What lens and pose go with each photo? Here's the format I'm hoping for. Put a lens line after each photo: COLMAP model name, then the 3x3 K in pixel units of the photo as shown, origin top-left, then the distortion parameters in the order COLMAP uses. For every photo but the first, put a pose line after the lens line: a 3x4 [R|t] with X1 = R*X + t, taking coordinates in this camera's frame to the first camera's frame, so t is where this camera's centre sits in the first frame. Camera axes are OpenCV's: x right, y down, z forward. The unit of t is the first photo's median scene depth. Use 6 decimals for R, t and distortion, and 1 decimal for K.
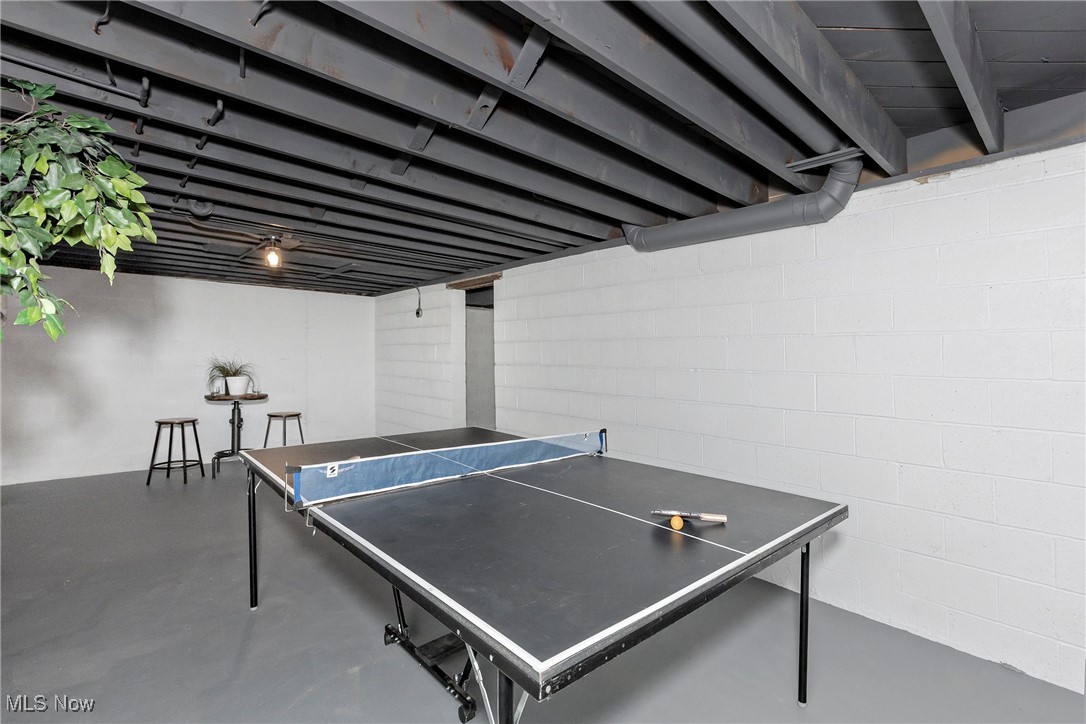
lens RADIAL K [[486.0, 0, 541.3], [0, 486.0, 366.6], [0, 0, 1]] dist [-0.001905, 0.000599]
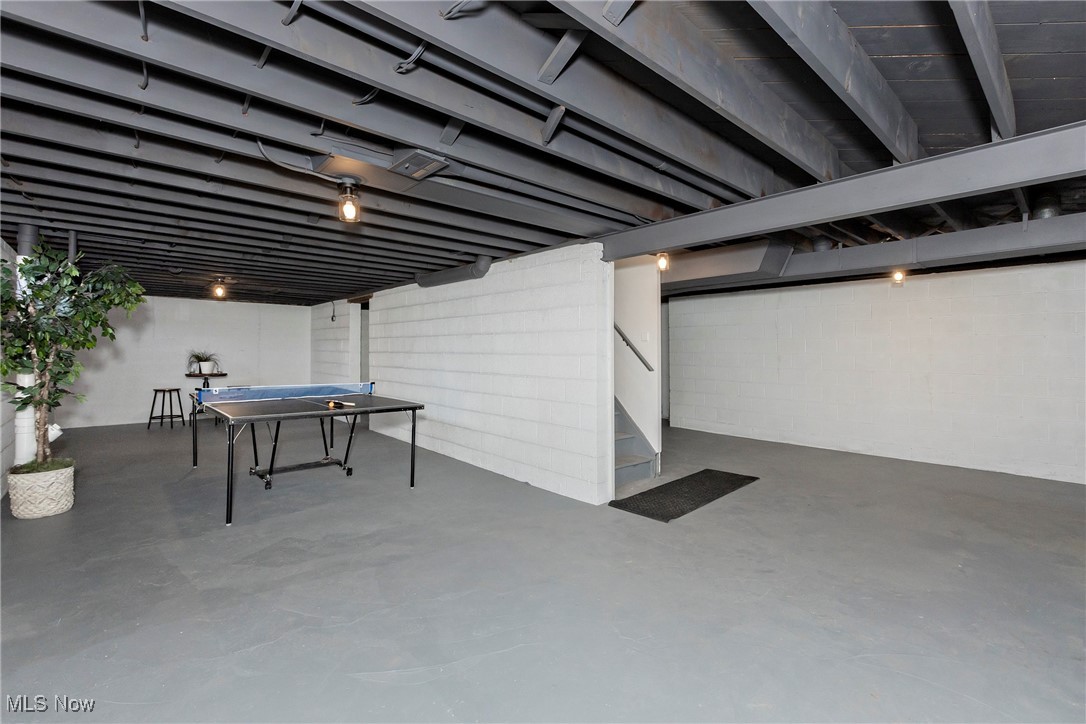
lens RADIAL K [[486.0, 0, 544.2], [0, 486.0, 354.1], [0, 0, 1]] dist [-0.001905, 0.000599]
pose [[0.999934, -0.008176, -0.008016, 0.477963], [0.008079, 0.999895, -0.012062, 0.024508], [0.008114, 0.011997, 0.999895, -0.557095]]
